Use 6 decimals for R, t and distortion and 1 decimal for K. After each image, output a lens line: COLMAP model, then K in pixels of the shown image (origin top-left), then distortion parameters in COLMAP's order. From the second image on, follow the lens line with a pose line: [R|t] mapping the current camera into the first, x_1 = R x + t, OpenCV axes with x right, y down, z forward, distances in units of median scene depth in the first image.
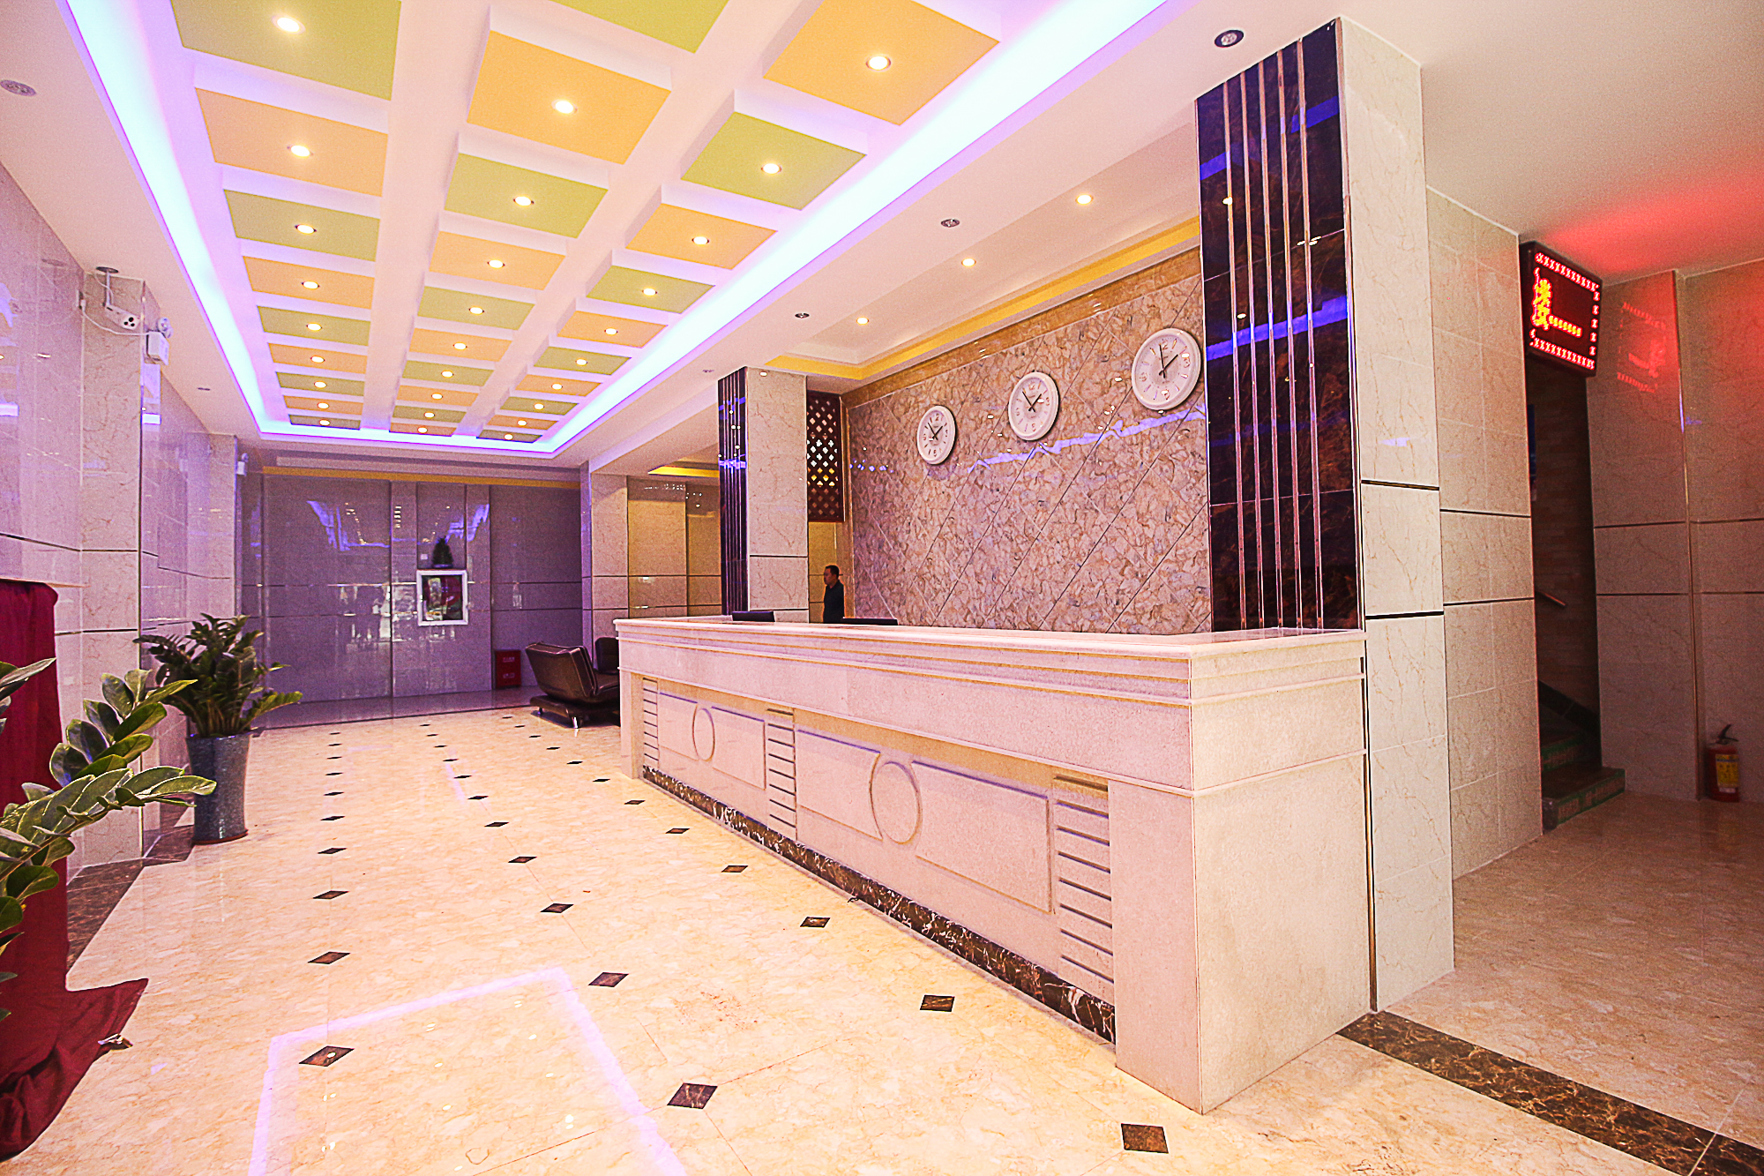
lens RADIAL K [[823.0, 0, 883.5], [0, 823.0, 582.8], [0, 0, 1]] dist [-0.002607, -0.000188]
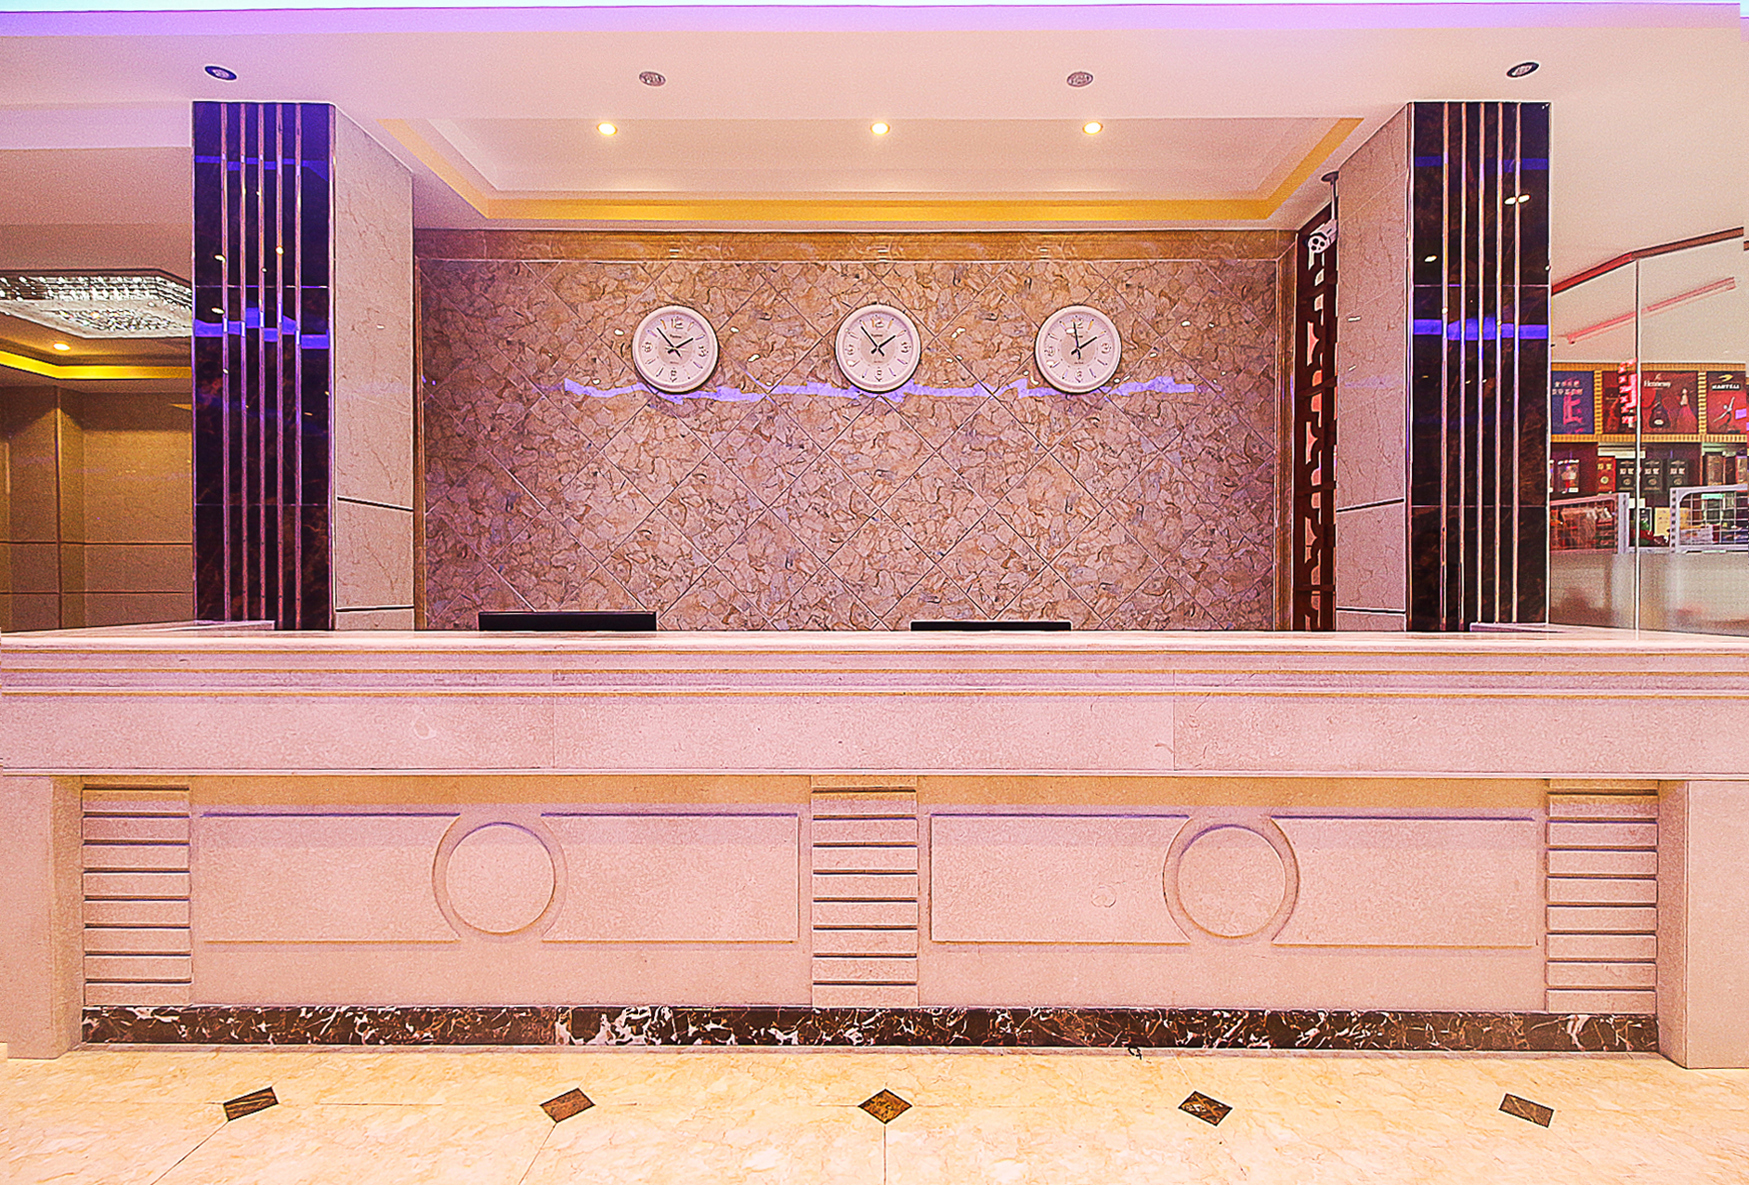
lens RADIAL K [[842.5, 0, 875.5], [0, 842.5, 593.5], [0, 0, 1]] dist [0.009319, -0.004195]
pose [[0.555122, 0.011244, 0.831693, -0.614091], [-0.026059, 0.999653, 0.003879, 0.020869], [-0.831361, -0.023827, 0.555222, 0.695334]]
